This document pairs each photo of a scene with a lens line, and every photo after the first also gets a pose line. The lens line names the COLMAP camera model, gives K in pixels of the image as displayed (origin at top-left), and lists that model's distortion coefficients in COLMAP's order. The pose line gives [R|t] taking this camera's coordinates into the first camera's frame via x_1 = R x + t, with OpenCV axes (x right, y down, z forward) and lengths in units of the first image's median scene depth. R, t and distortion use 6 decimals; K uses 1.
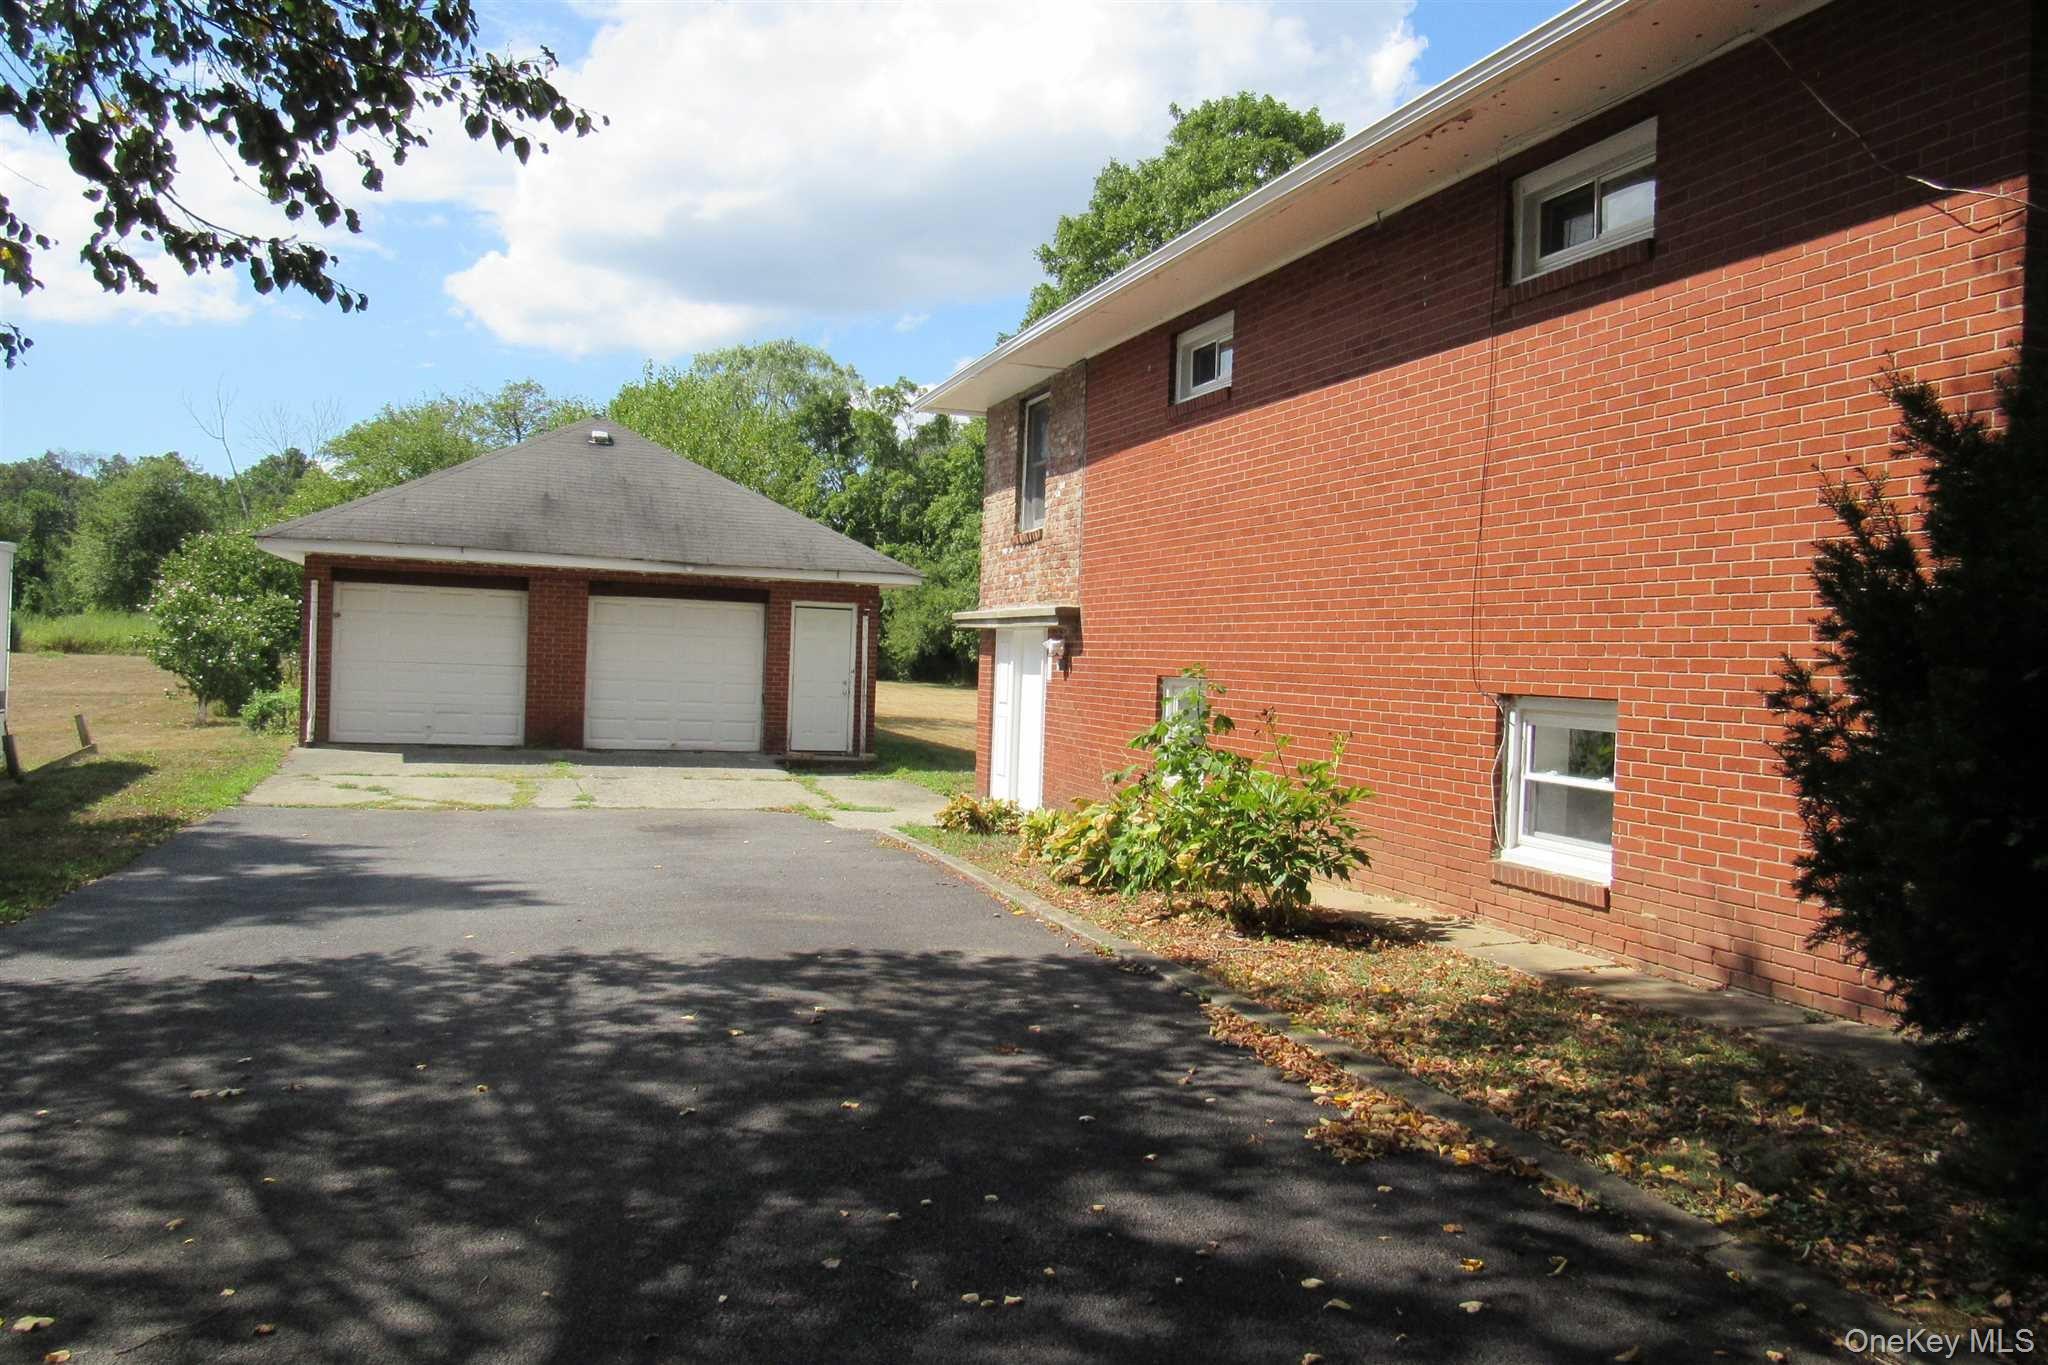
lens RADIAL K [[1503.9, 0, 1024.0], [0, 1503.9, 682.5], [0, 0, 1]] dist [-0.009918, -0.004846]
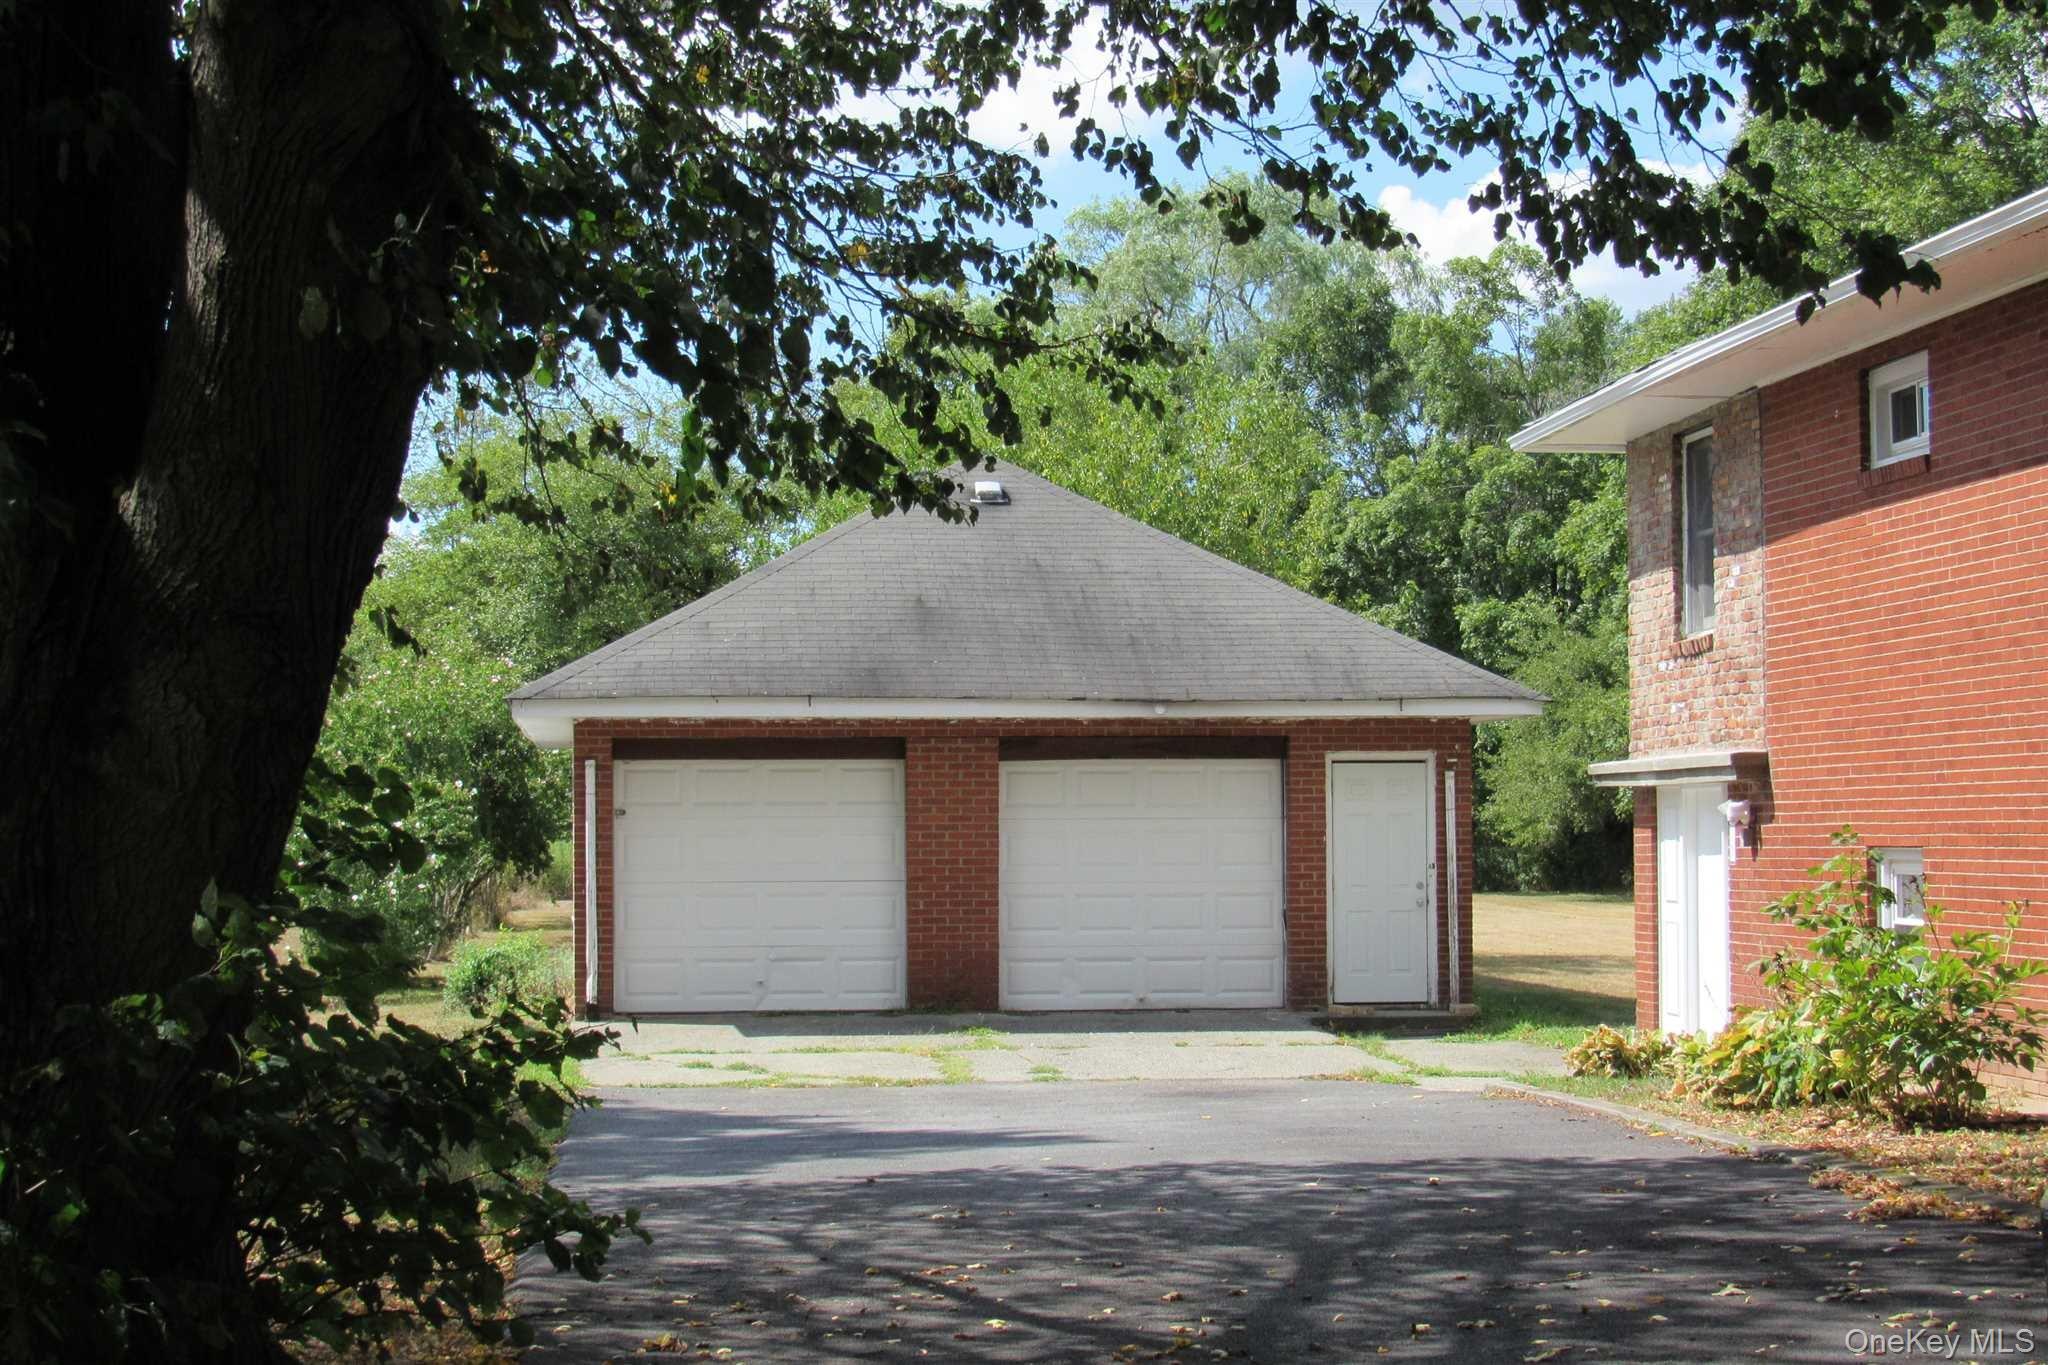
lens RADIAL K [[3699.3, 0, 1024.0], [0, 3699.3, 682.5], [0, 0, 1]] dist [-0.060609, 0.015855]
pose [[0.975380, -0.053992, -0.213819, 0.057073], [0.040887, 0.997031, -0.065251, 0.011520], [0.216707, 0.054902, 0.974692, -0.589600]]
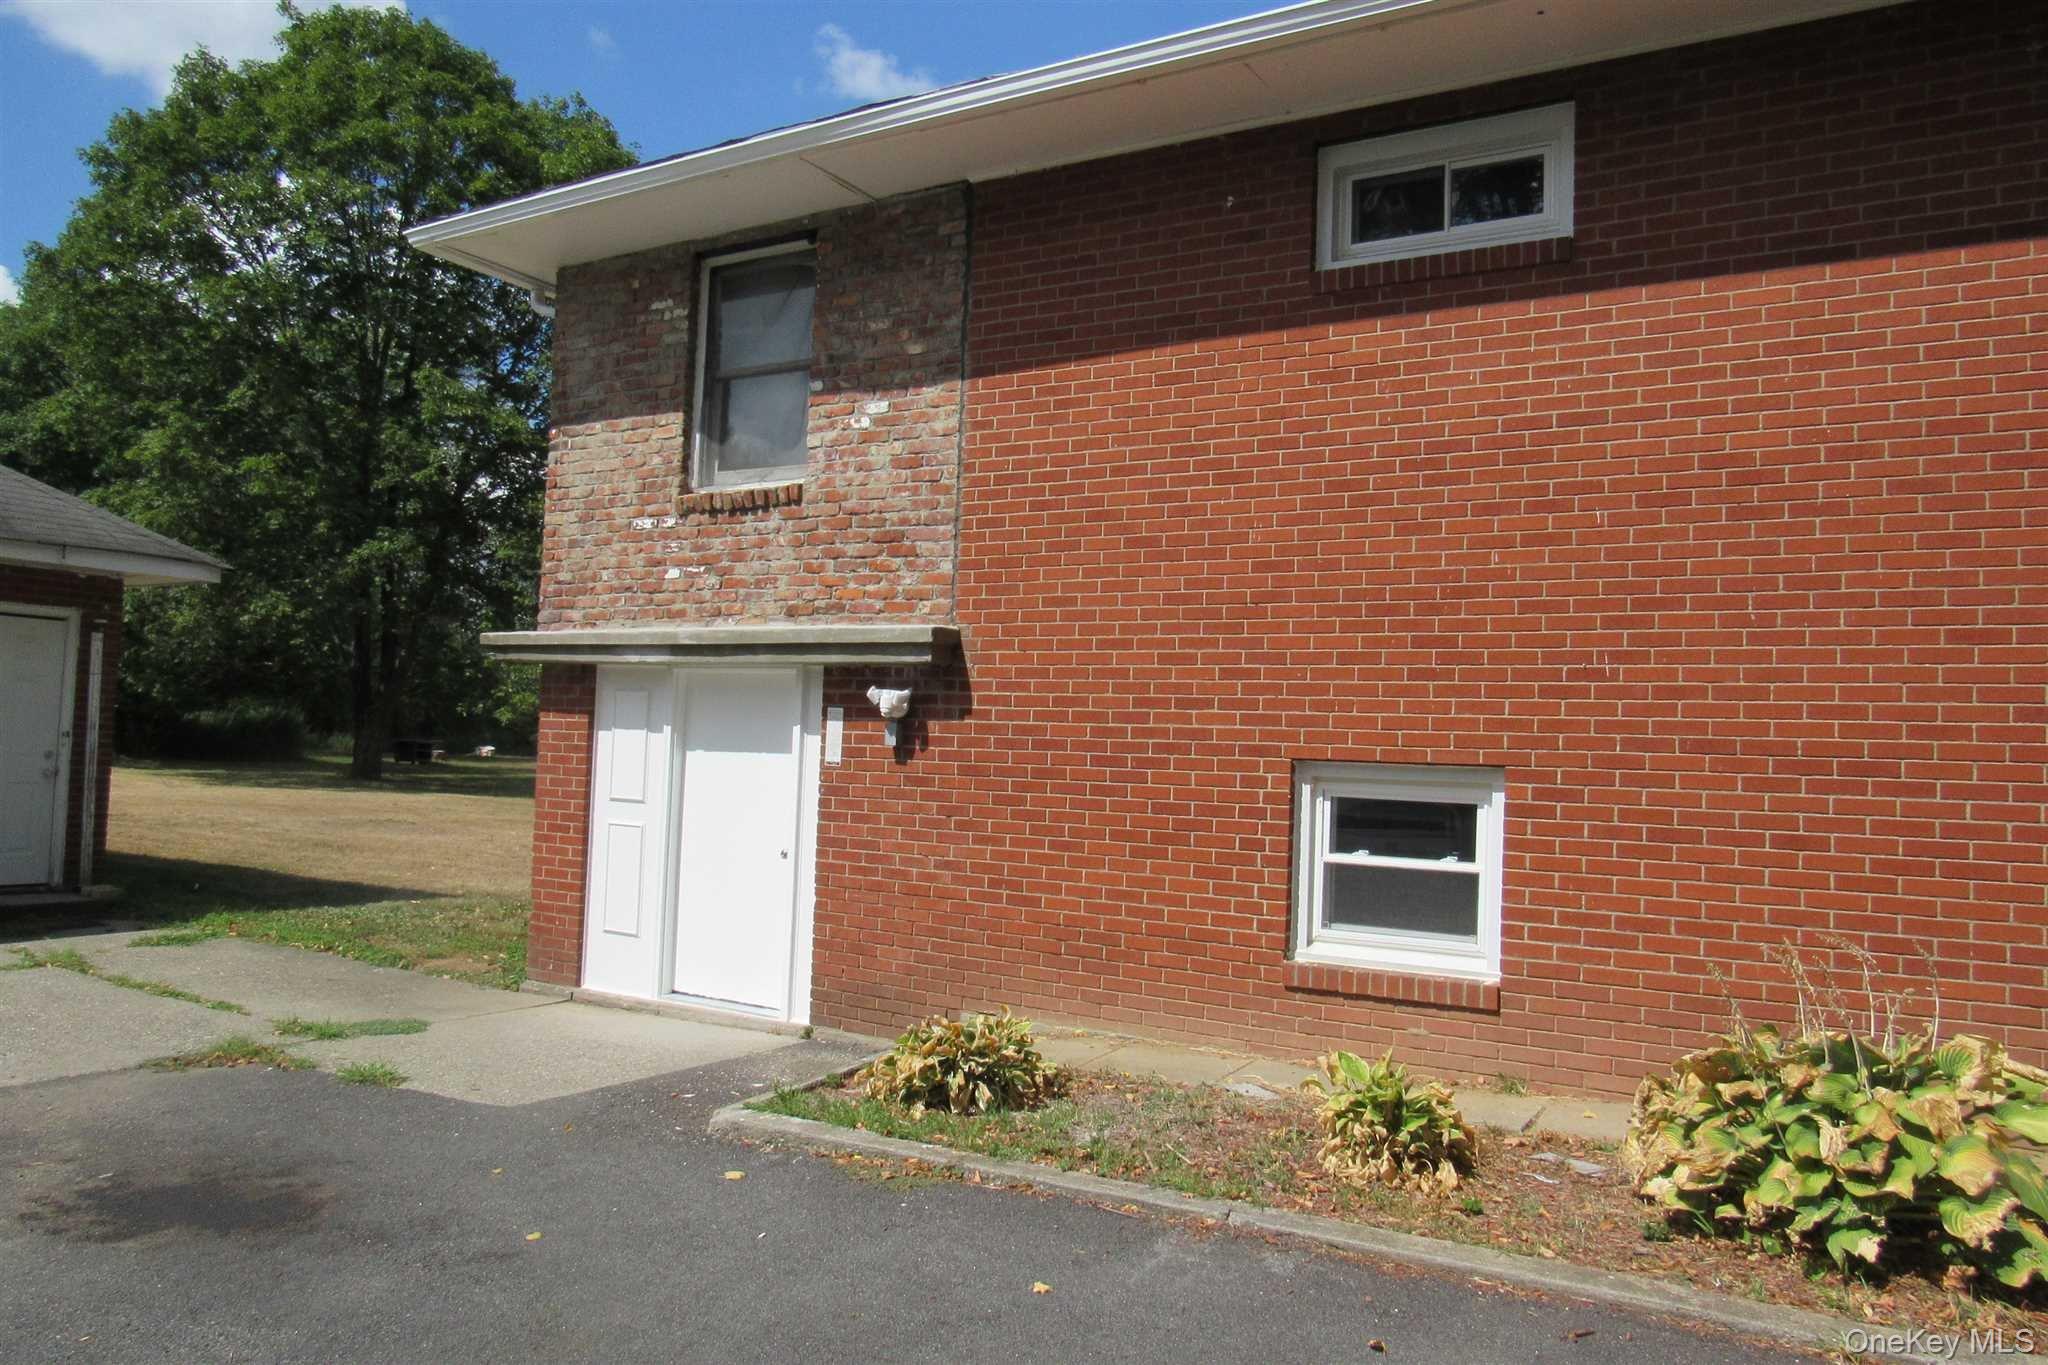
lens RADIAL K [[1503.9, 0, 1024.0], [0, 1503.9, 682.5], [0, 0, 1]] dist [-0.009918, -0.004846]
pose [[0.776926, 0.025657, 0.629069, -0.241190], [-0.003289, 0.999321, -0.036696, -0.009673], [-0.629583, 0.026442, 0.776483, 0.477422]]
